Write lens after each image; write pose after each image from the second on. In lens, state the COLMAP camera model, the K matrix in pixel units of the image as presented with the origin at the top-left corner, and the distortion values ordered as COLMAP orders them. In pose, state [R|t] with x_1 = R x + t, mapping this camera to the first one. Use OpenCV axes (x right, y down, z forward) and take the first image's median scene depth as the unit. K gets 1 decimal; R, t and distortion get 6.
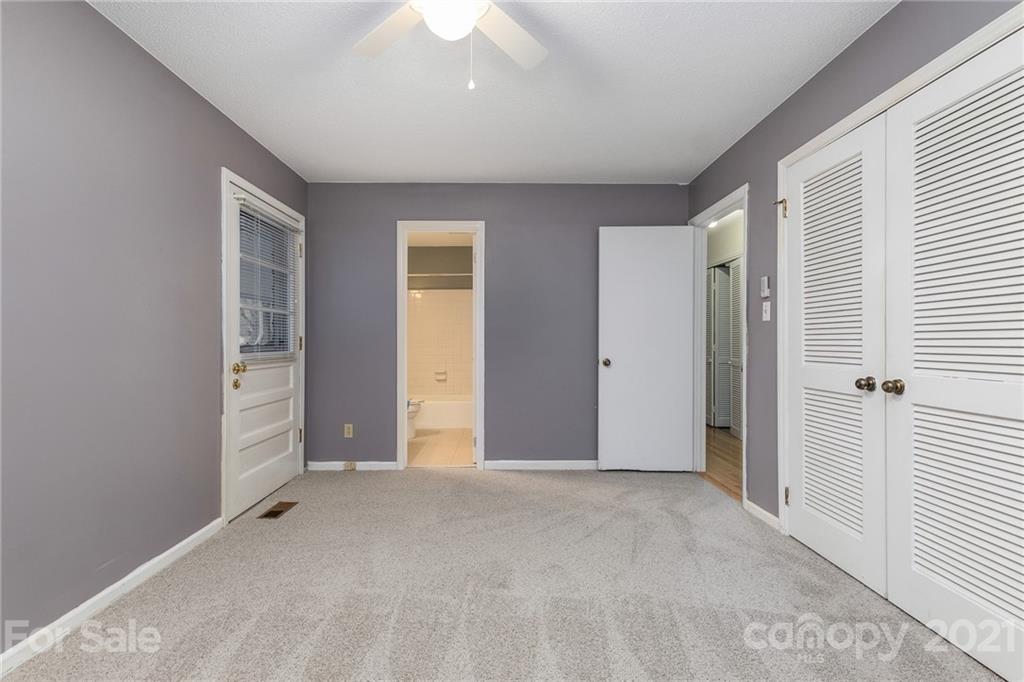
lens RADIAL K [[440.8, 0, 509.8], [0, 440.8, 340.3], [0, 0, 1]] dist [0.000417, 0.000280]
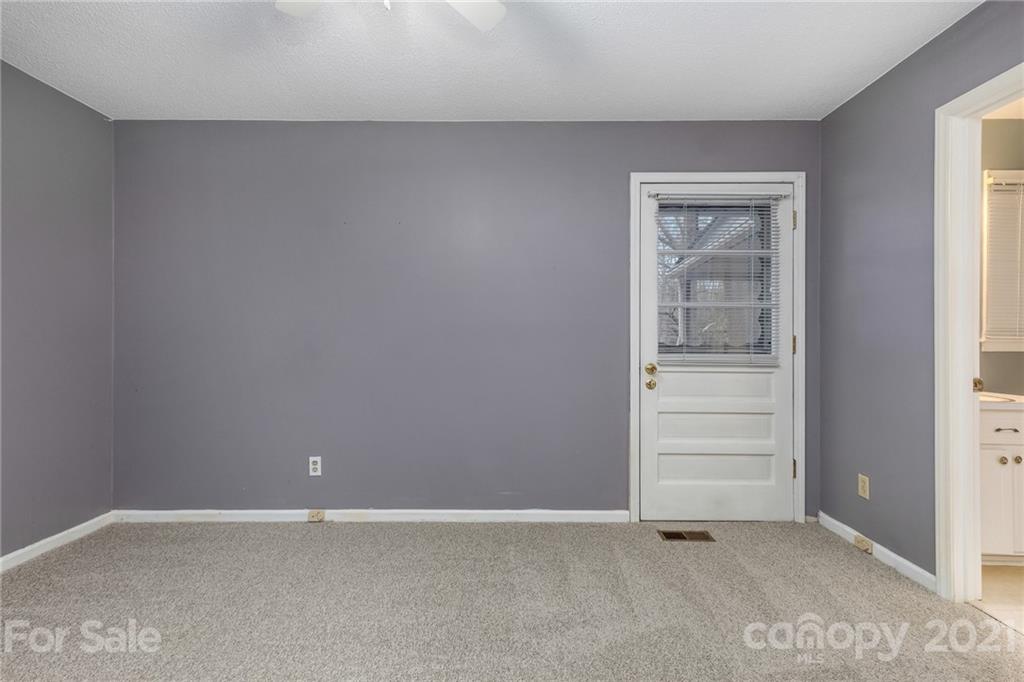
lens RADIAL K [[440.8, 0, 509.6], [0, 440.8, 342.5], [0, 0, 1]] dist [0.000417, 0.000280]
pose [[-0.026007, -0.010370, -0.999608, 0.290733], [-0.004771, 0.999936, -0.010249, 0.013189], [0.999650, 0.004502, -0.026055, 0.557358]]
